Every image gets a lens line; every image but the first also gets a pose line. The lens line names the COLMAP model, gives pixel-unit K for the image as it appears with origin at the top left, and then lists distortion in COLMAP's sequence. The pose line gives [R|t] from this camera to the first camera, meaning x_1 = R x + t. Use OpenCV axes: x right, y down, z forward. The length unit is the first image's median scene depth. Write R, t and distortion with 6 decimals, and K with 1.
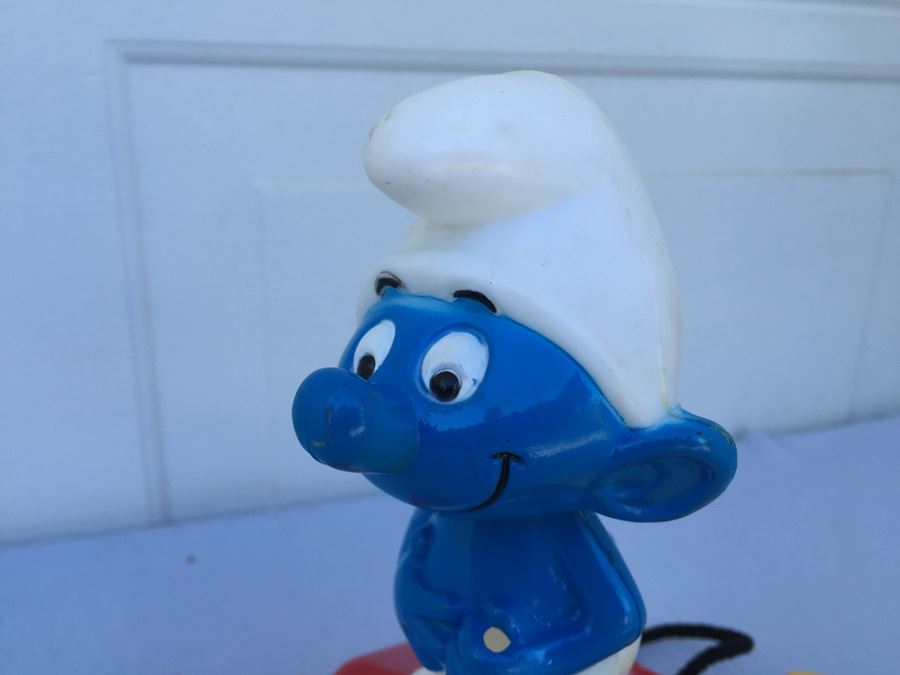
lens RADIAL K [[764.5, 0, 449.4], [0, 764.5, 330.2], [0, 0, 1]] dist [0.044230, -0.055840]
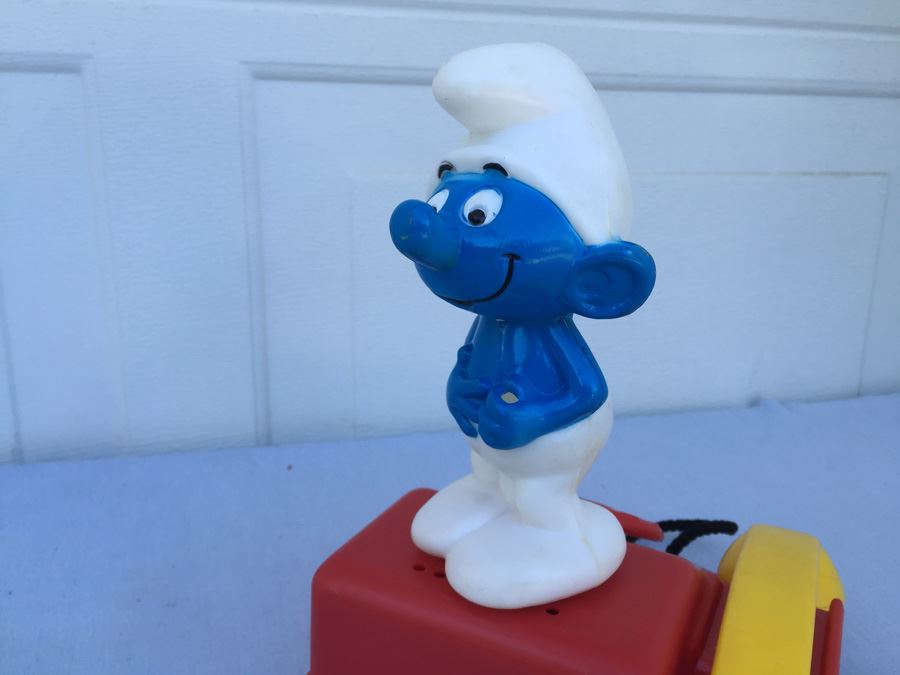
lens RADIAL K [[764.5, 0, 452.8], [0, 764.5, 337.2], [0, 0, 1]] dist [0.044230, -0.055840]
pose [[0.996644, 0.015075, -0.080455, 0.077146], [-0.019620, 0.998238, -0.055997, 0.407073], [0.079469, 0.057387, 0.995184, -0.650176]]
